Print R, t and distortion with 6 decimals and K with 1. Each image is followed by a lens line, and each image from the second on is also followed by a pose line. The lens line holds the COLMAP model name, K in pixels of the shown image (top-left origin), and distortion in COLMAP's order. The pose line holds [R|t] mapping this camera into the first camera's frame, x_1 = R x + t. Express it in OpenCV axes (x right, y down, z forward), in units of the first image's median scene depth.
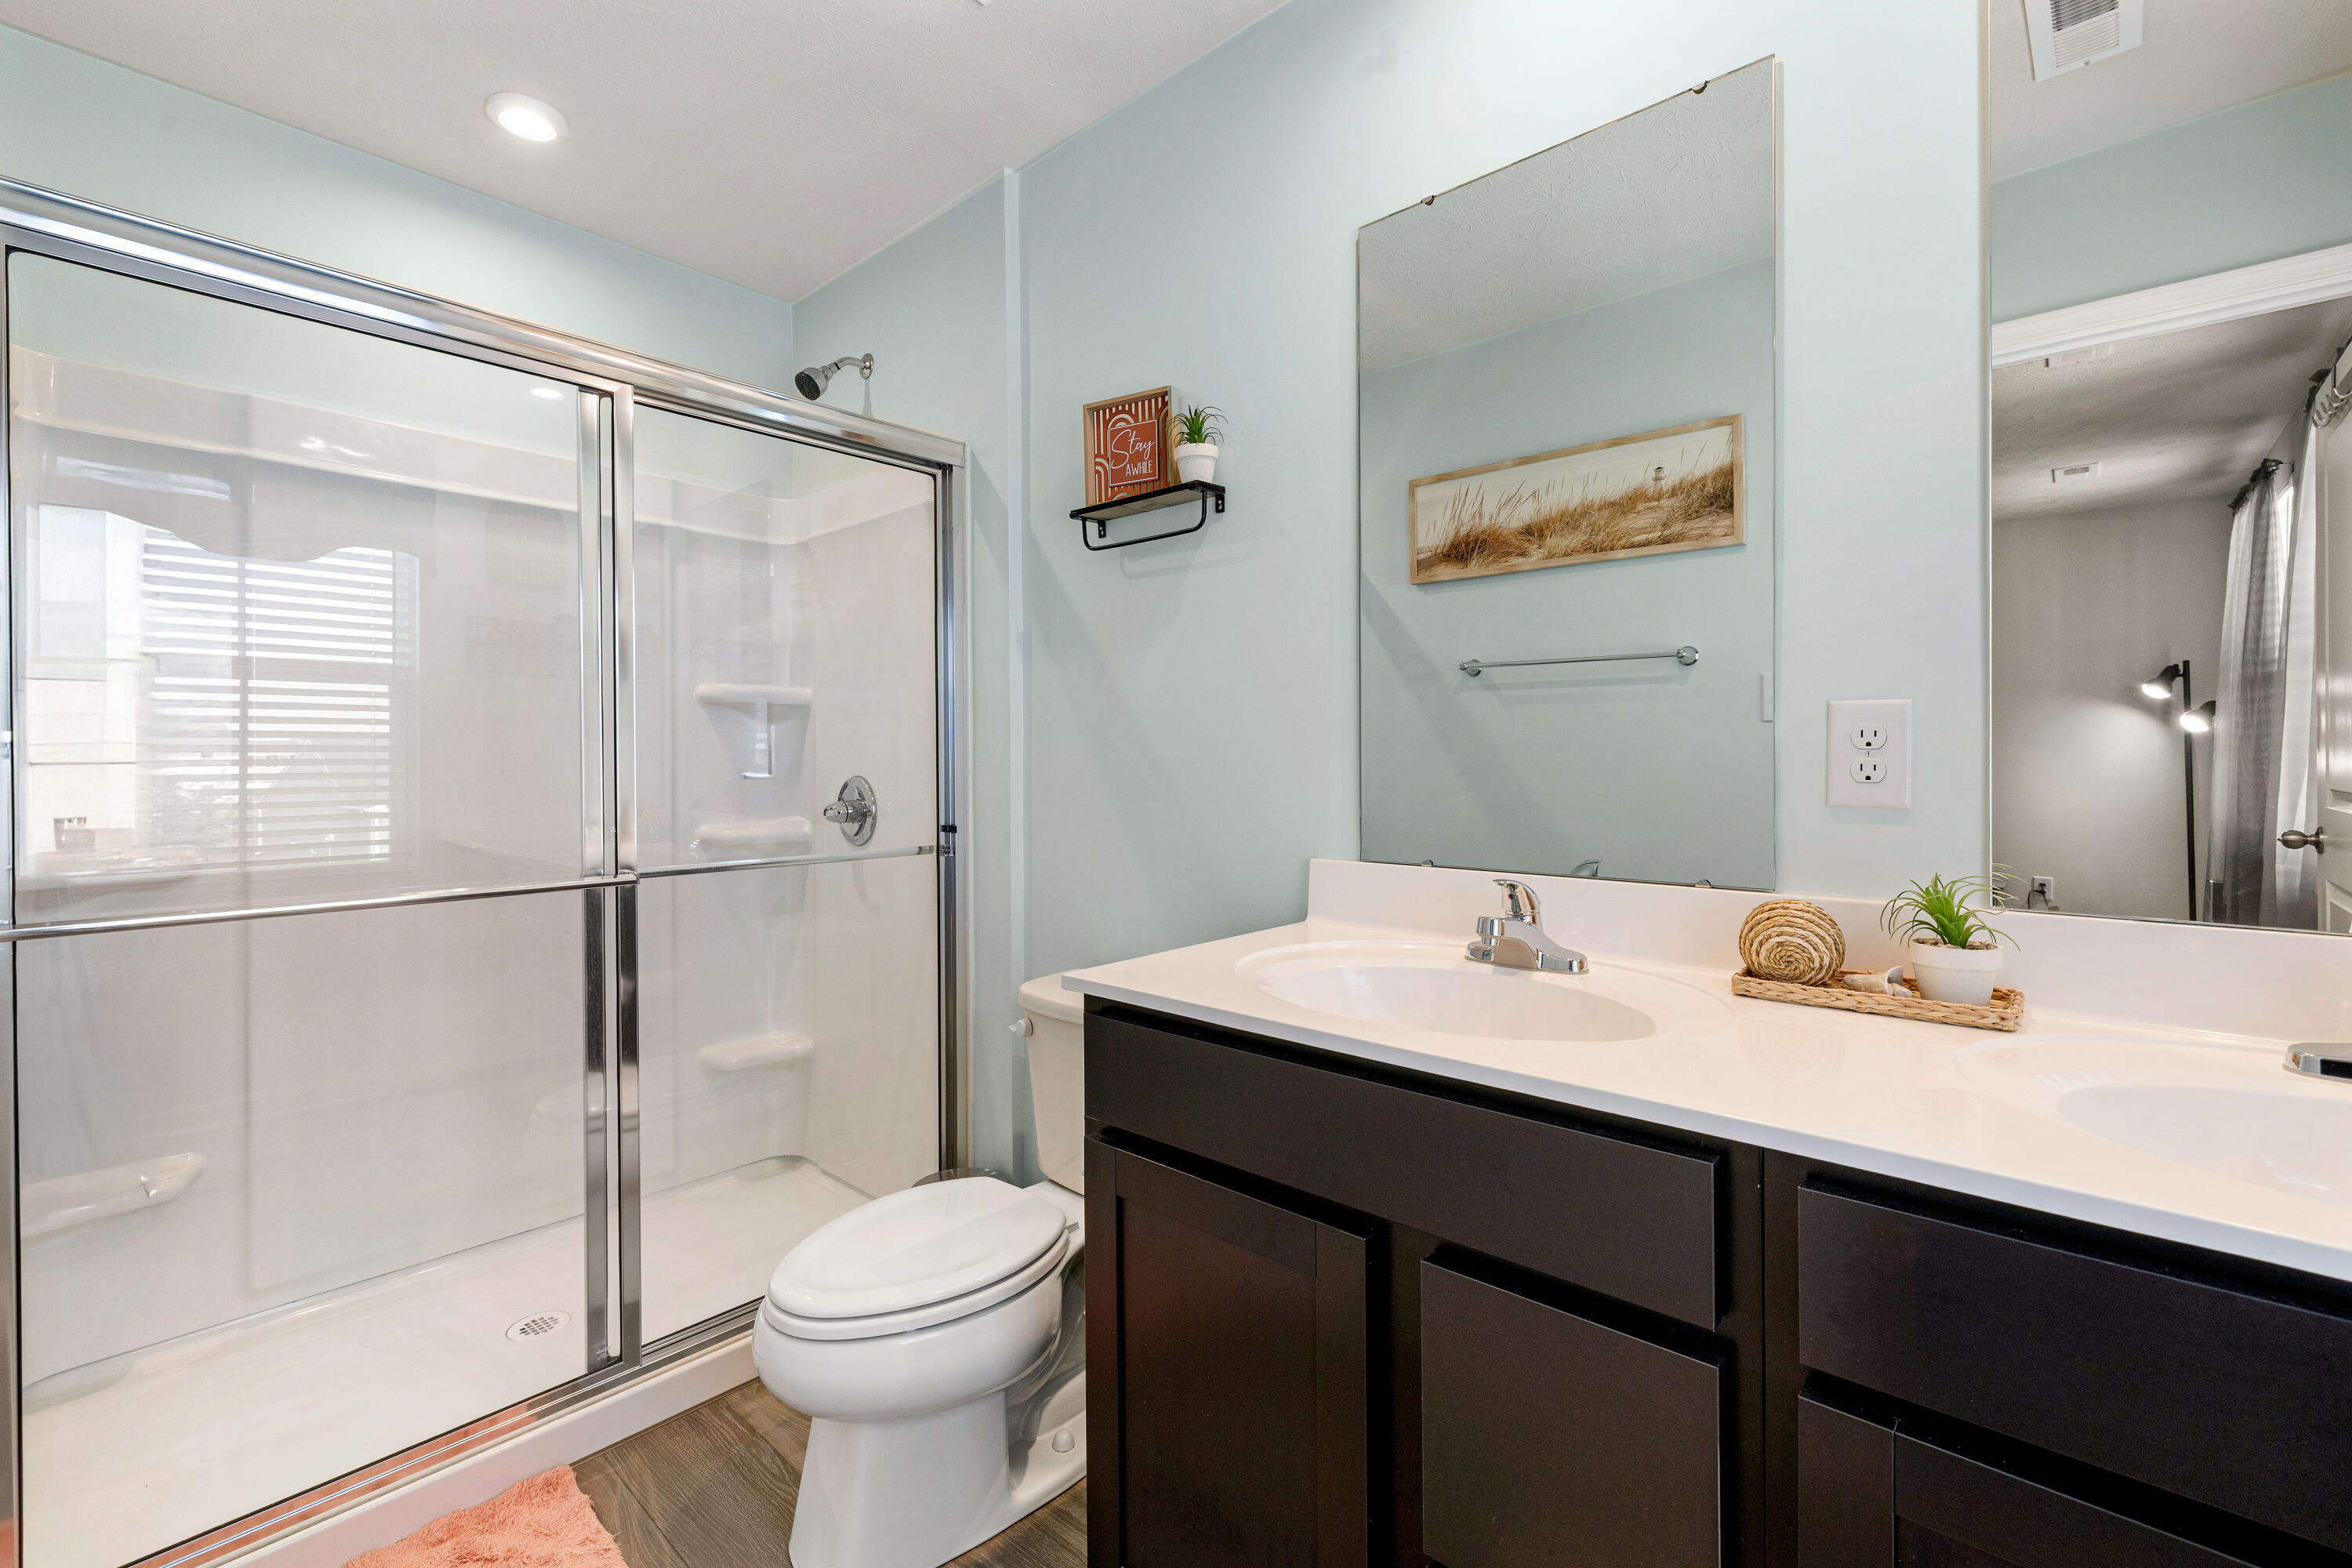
lens RADIAL K [[982.7, 0, 1165.8], [0, 982.7, 764.9], [0, 0, 1]] dist [-0.001581, 0.000803]
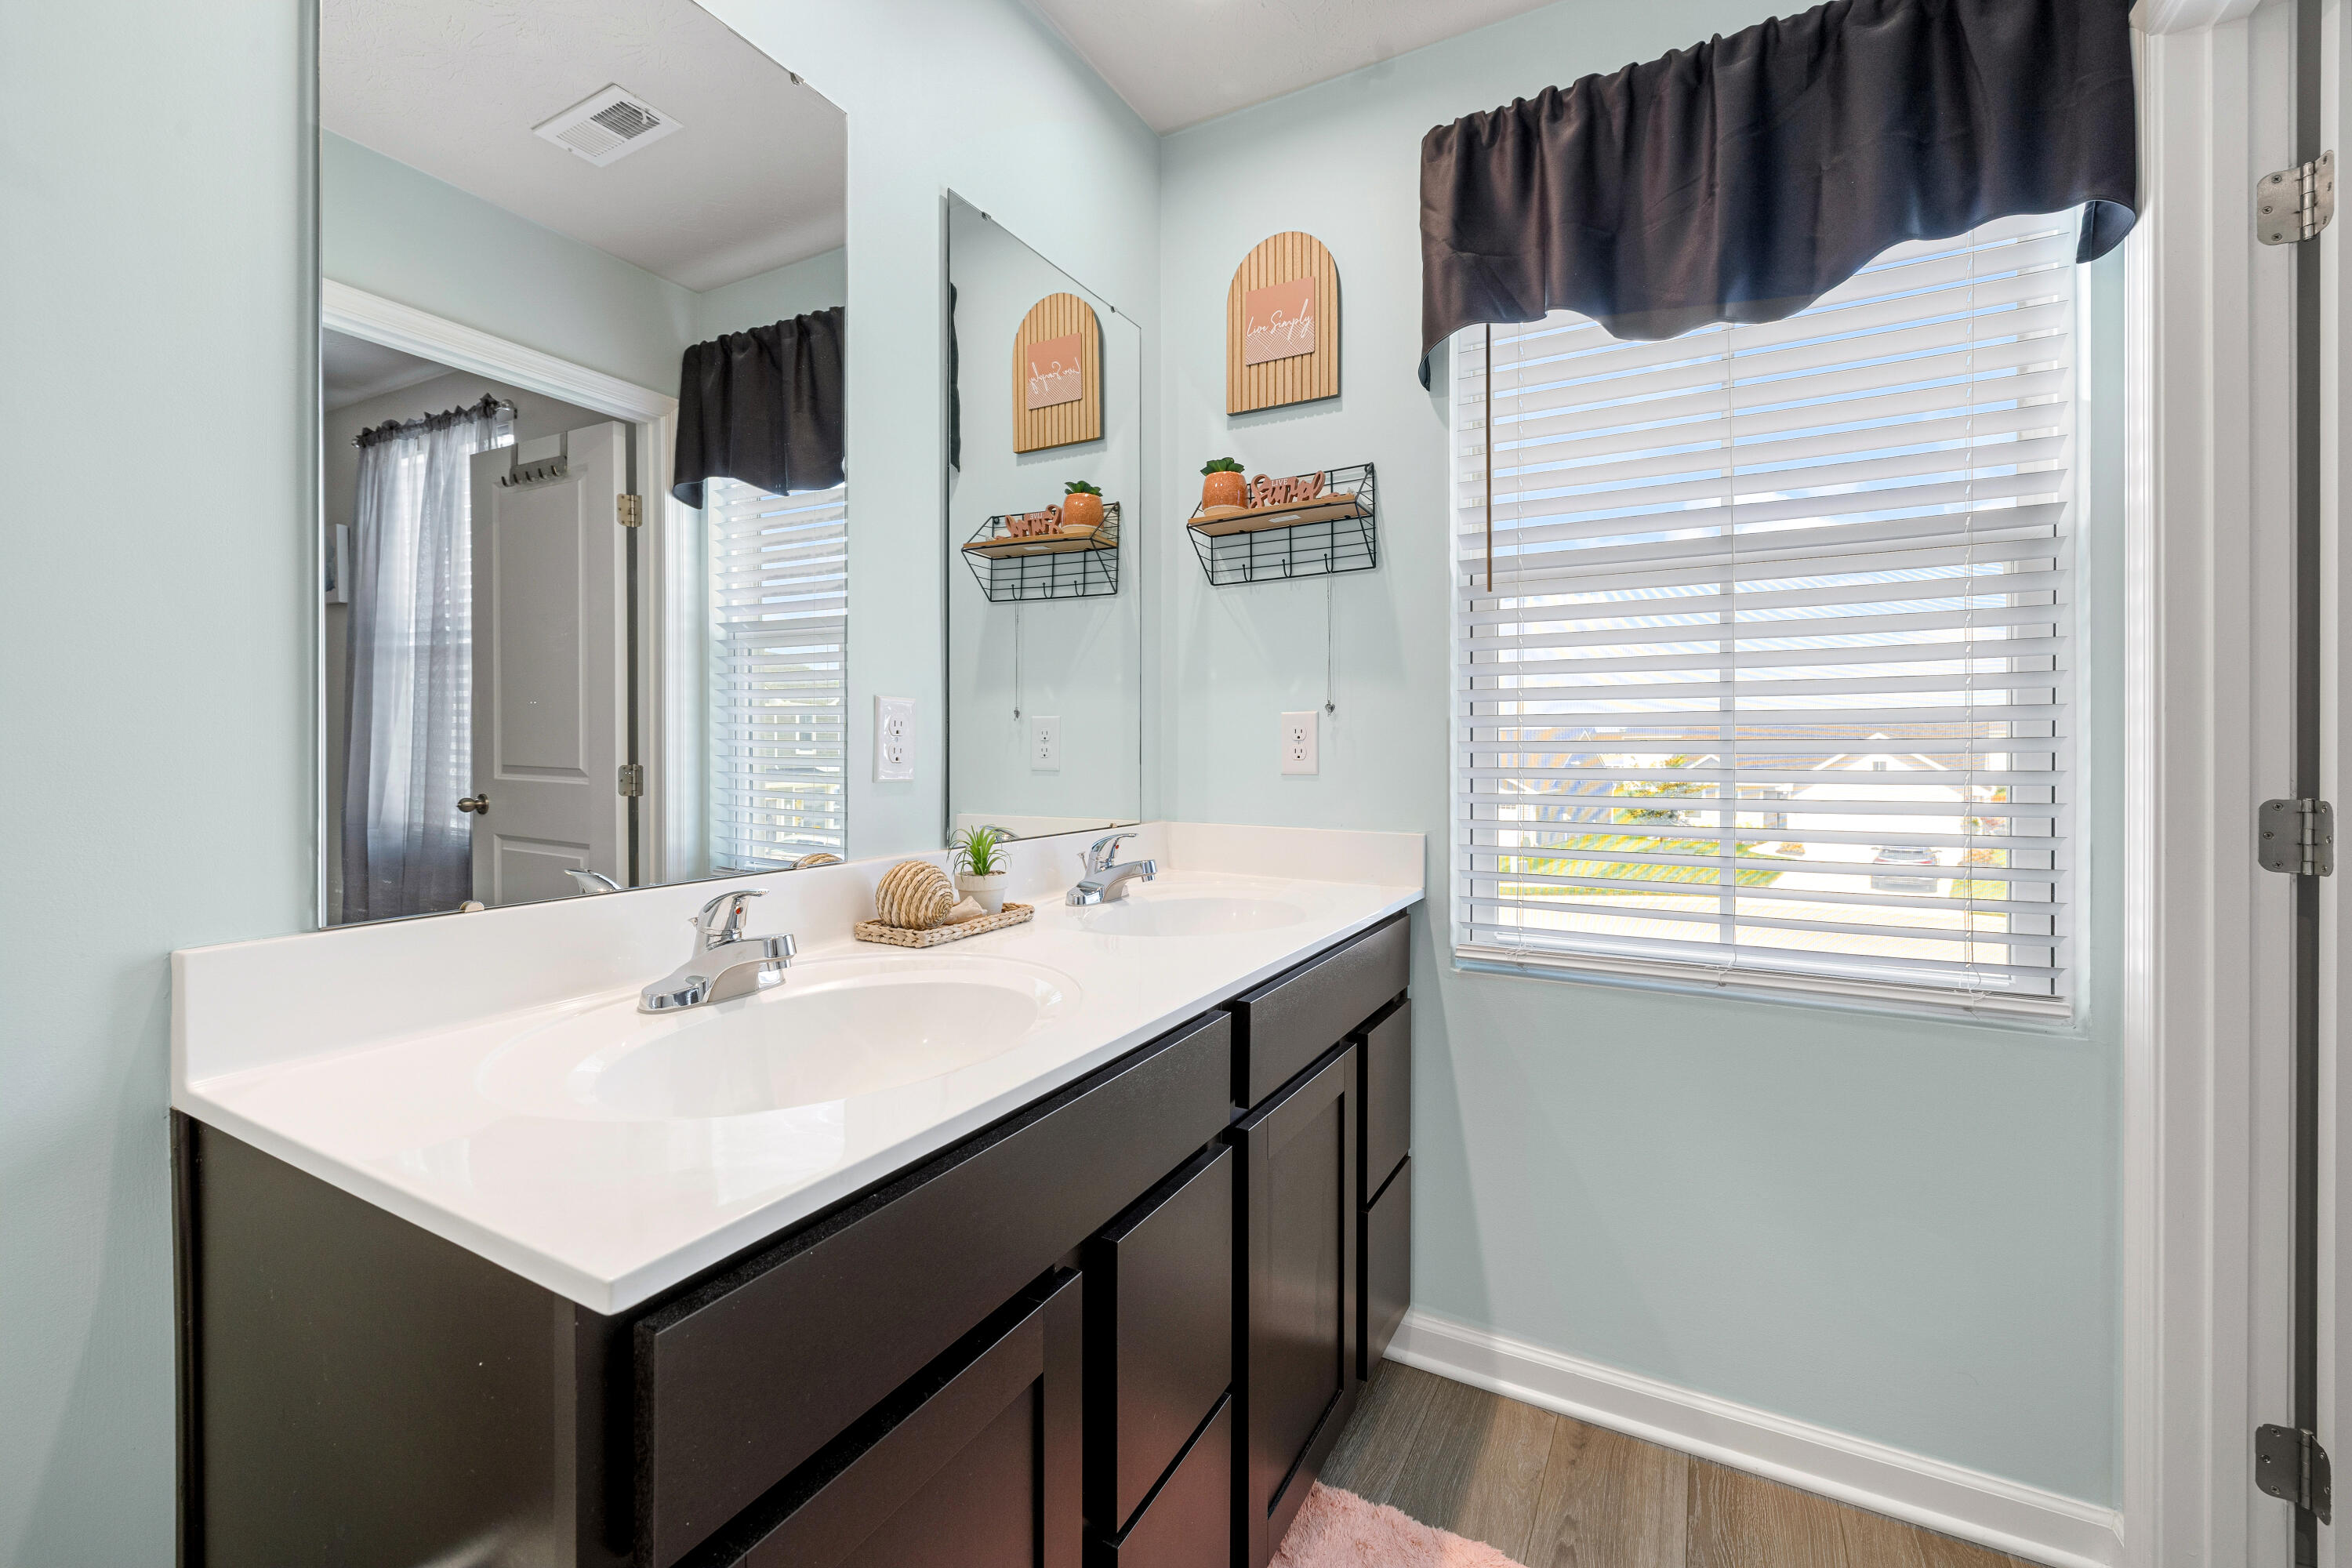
lens RADIAL K [[964.6, 0, 1160.5], [0, 964.6, 738.6], [0, 0, 1]] dist [-0.011237, 0.000021]
pose [[-0.241335, 0.004242, 0.970433, -0.579091], [-0.000059, 0.999990, -0.004386, -0.007186], [-0.970442, -0.001116, -0.241332, 0.994662]]
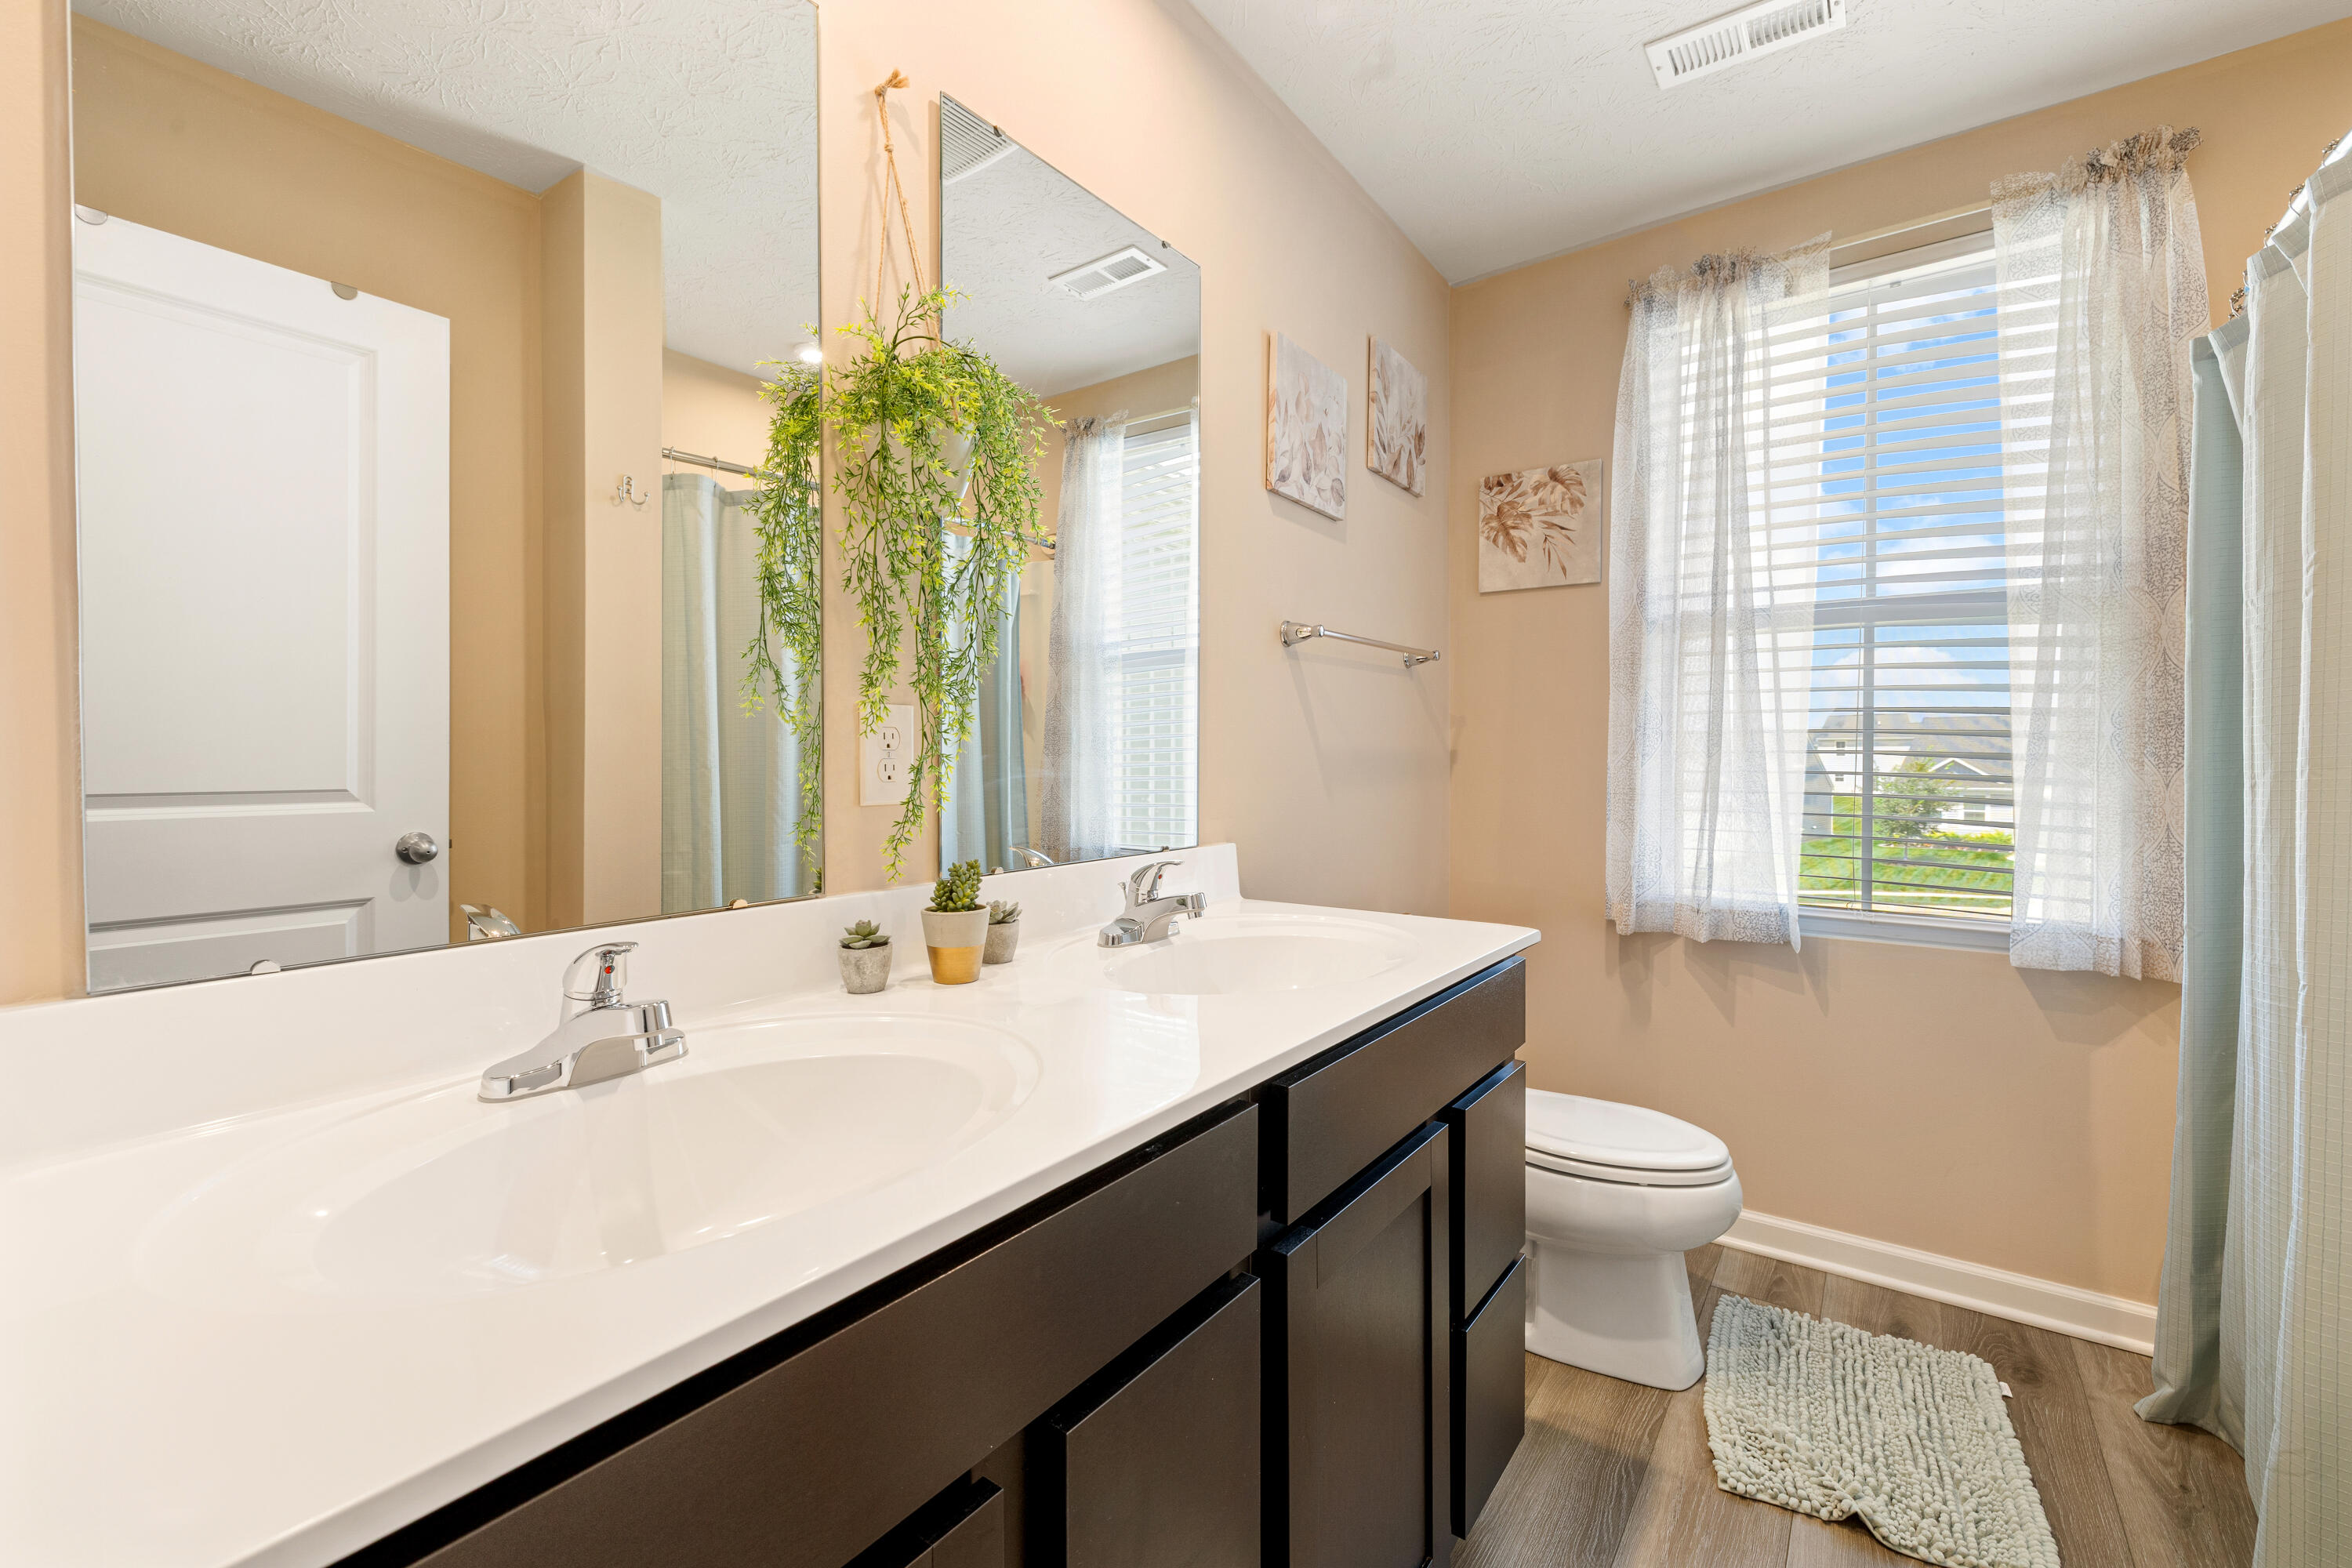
lens RADIAL K [[982.7, 0, 1165.8], [0, 982.7, 764.9], [0, 0, 1]] dist [-0.001581, 0.000803]
pose [[-0.119487, -0.009716, 0.992788, -0.399556], [0.007631, 0.999914, 0.010704, -0.005863], [-0.992806, 0.008855, -0.119403, 0.853605]]
